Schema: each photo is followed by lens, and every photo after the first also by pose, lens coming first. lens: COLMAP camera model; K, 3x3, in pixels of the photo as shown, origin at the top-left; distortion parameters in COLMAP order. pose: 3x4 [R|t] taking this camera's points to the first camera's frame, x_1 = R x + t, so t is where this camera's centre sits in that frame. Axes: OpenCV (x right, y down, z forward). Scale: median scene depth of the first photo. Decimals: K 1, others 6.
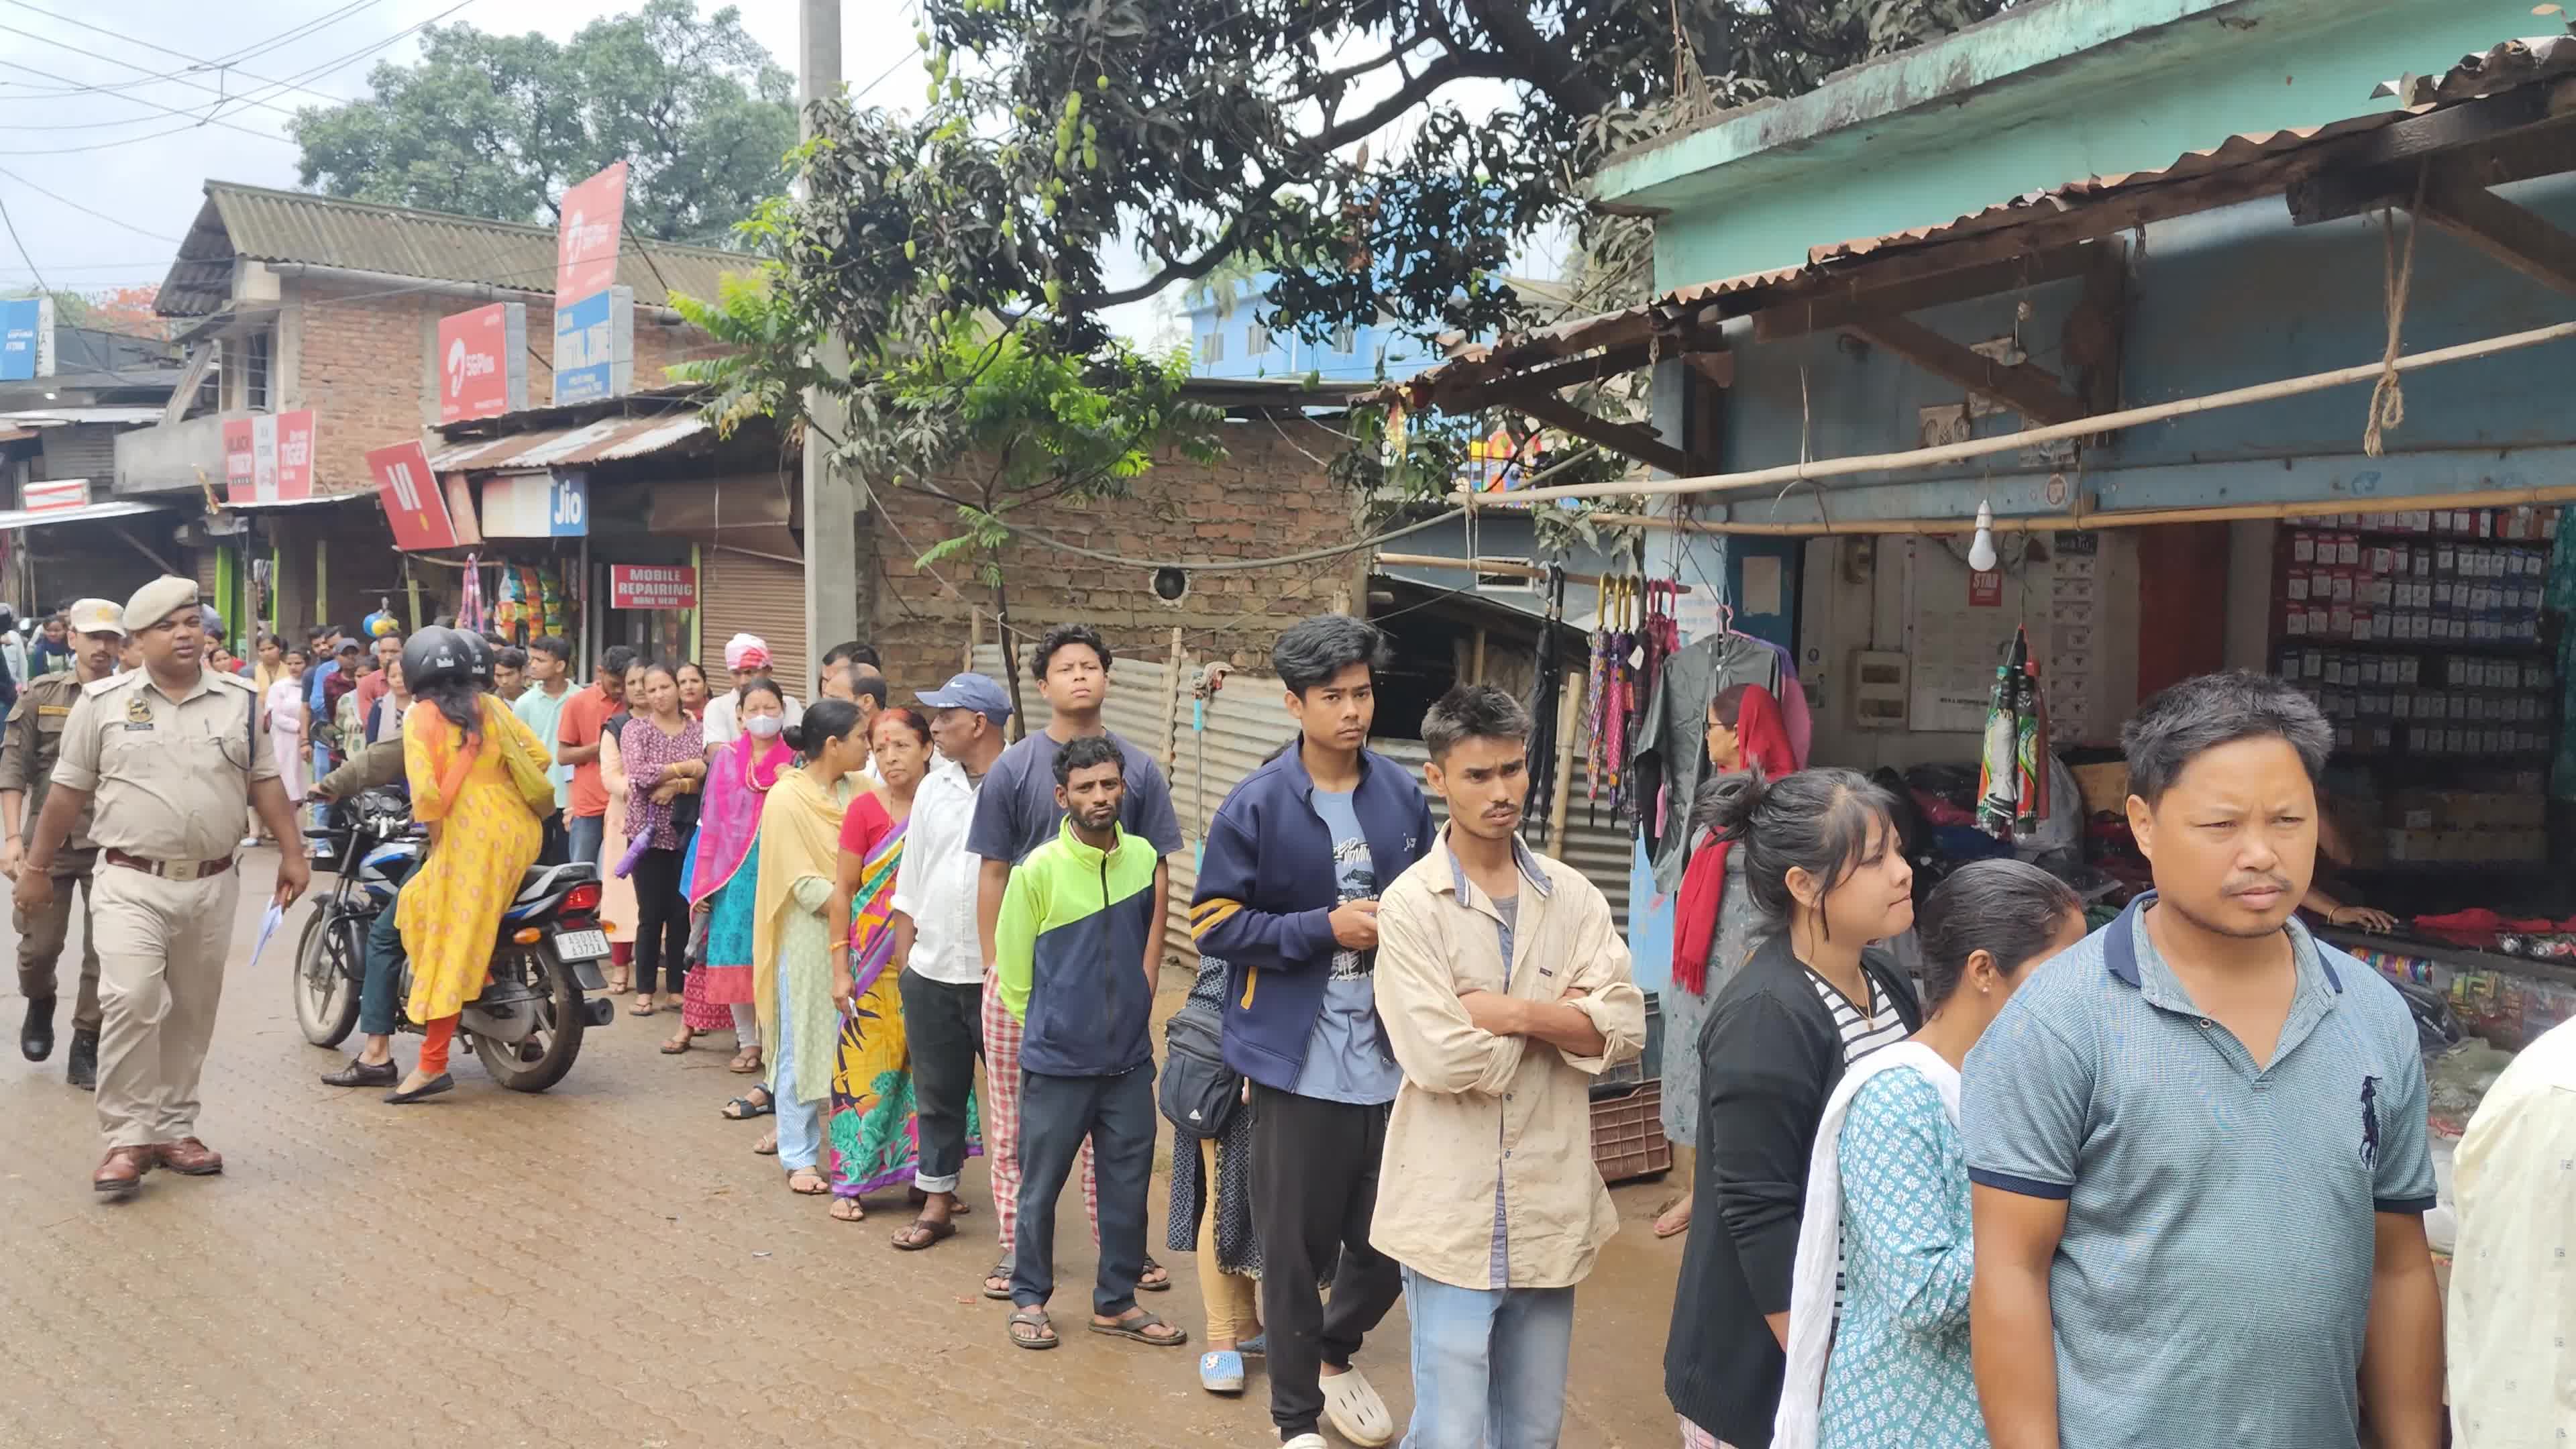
lens RADIAL K [[2136.0, 0, 1288.0], [0, 2136.0, 724.5], [0, 0, 1]] dist [0.092837, -0.173690]
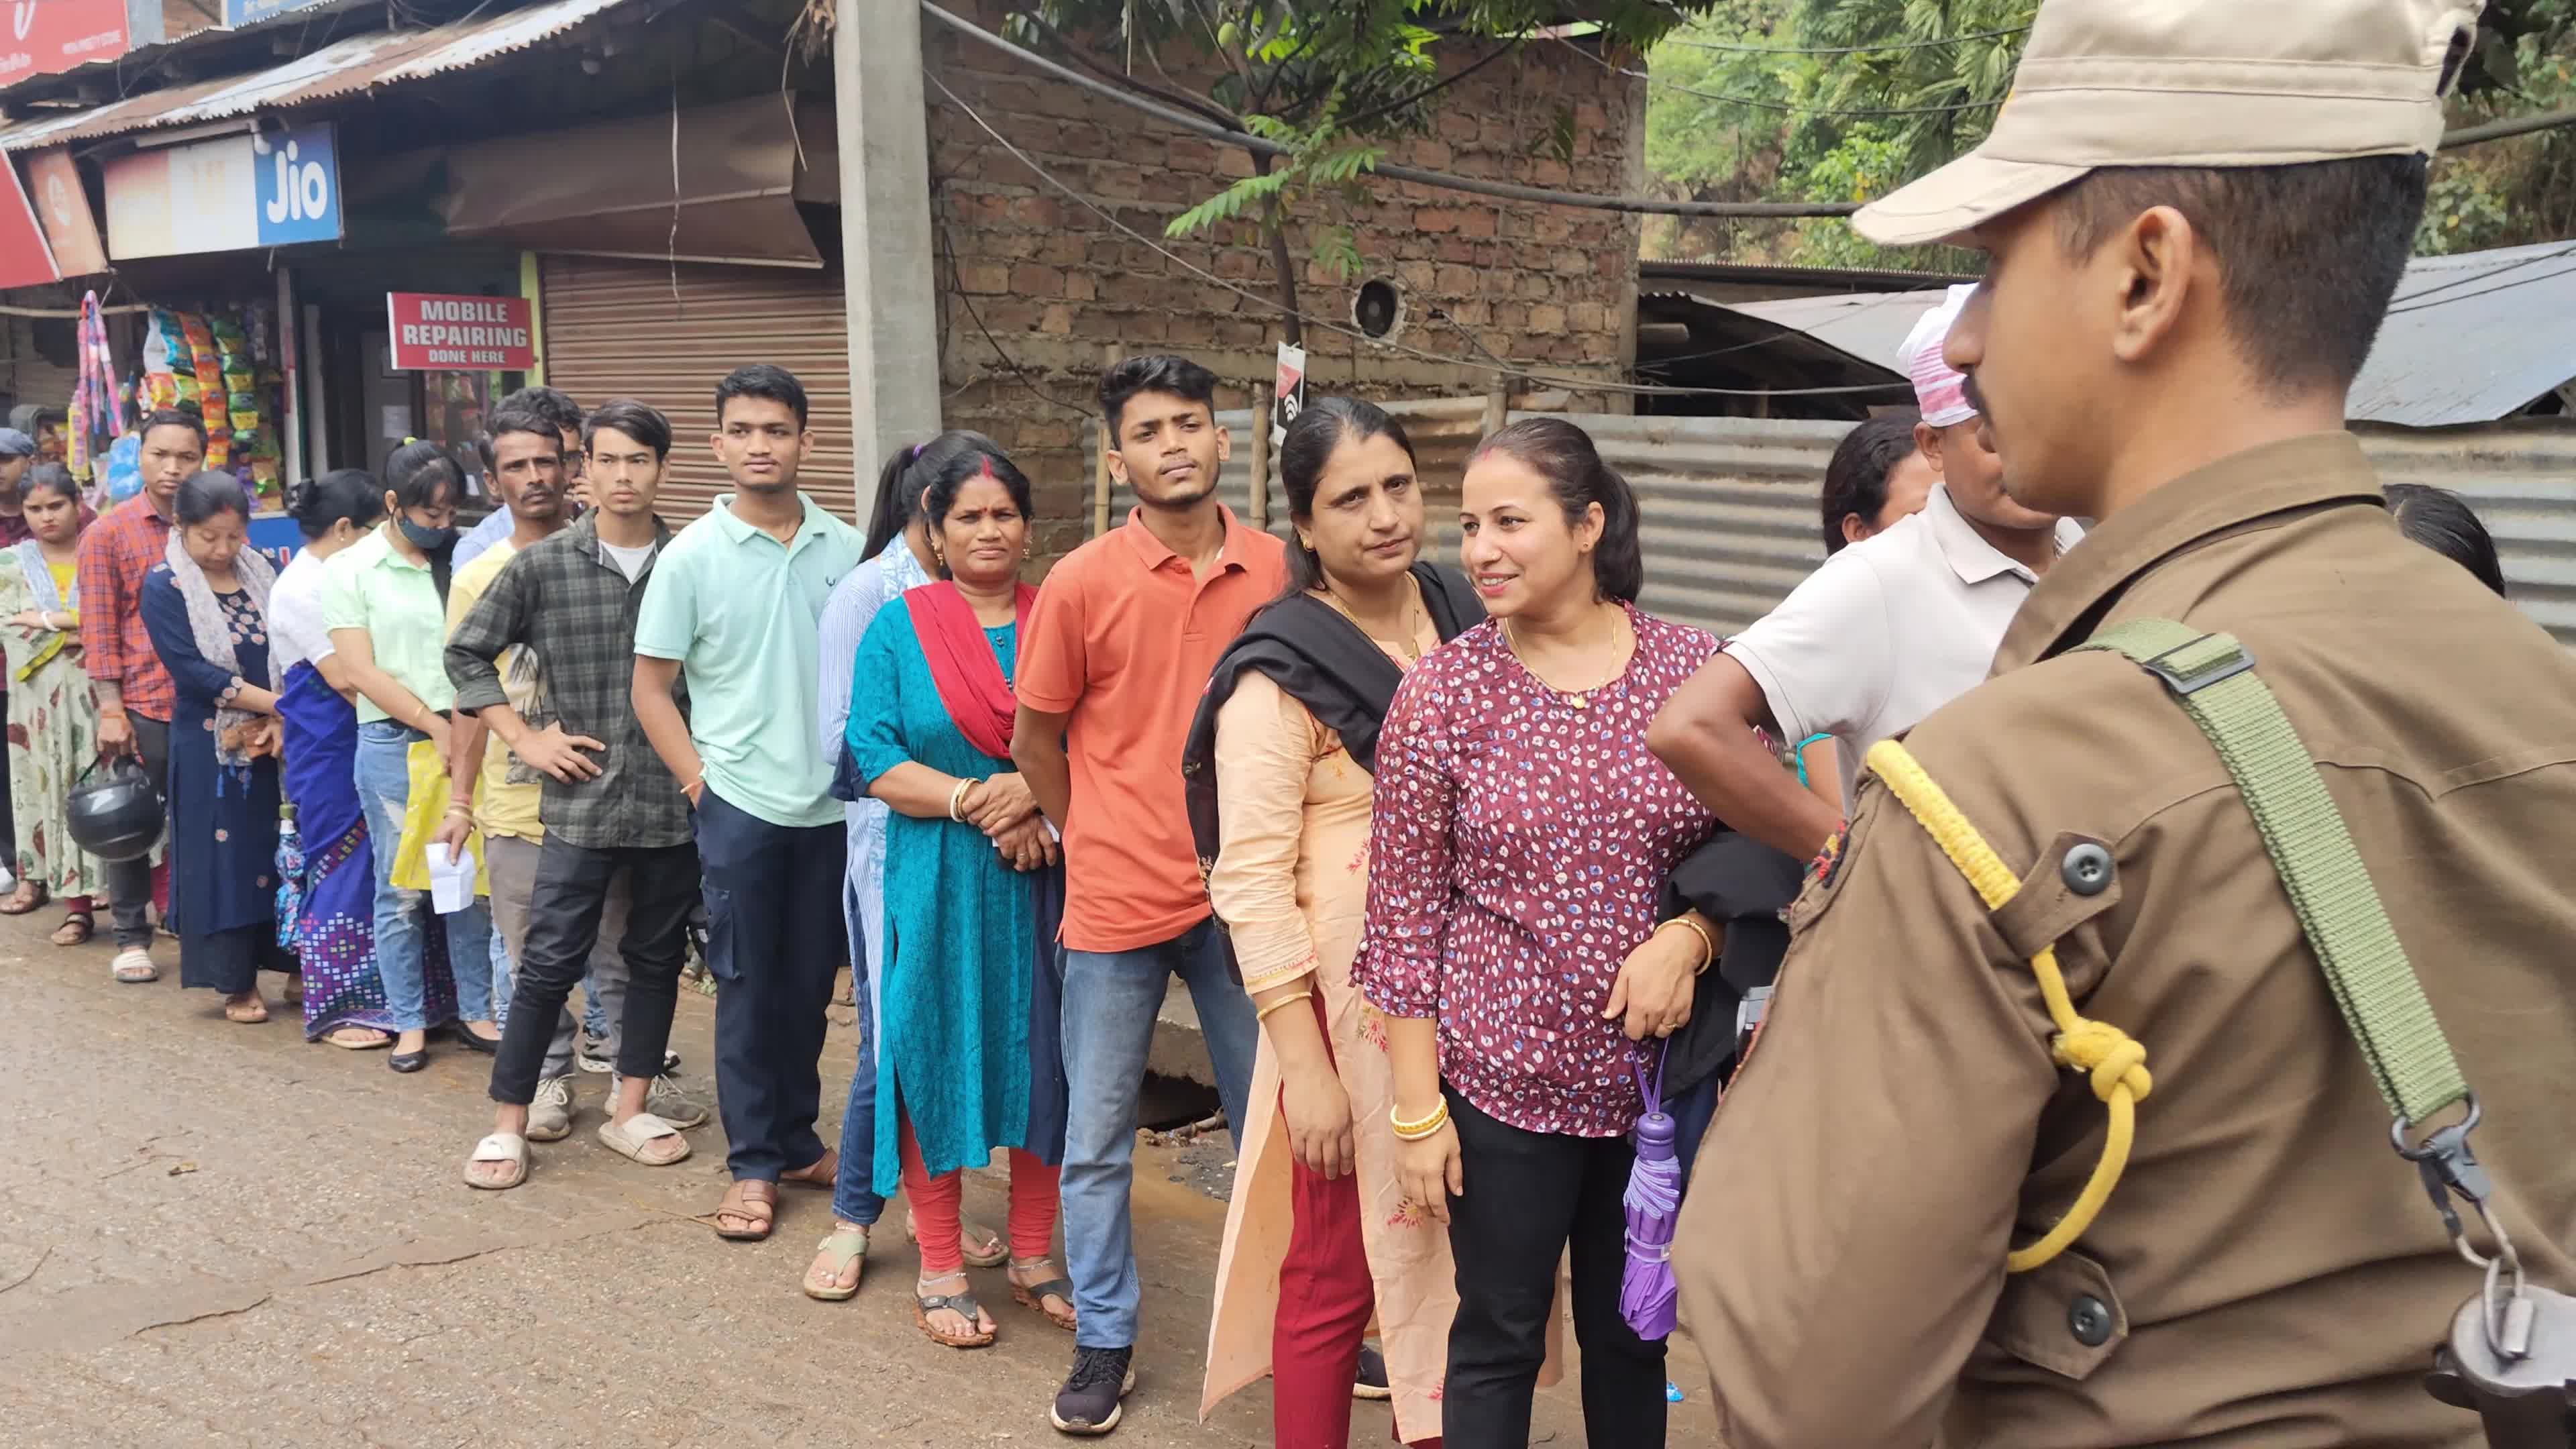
lens RADIAL K [[2150.0, 0, 1274.0], [0, 2150.0, 721.6], [0, 0, 1]] dist [0.020060, -0.025544]
pose [[0.982395, -0.047523, 0.180669, -0.192375], [0.030810, 0.995075, 0.094214, -0.008428], [-0.184256, -0.086989, 0.979021, 0.392435]]
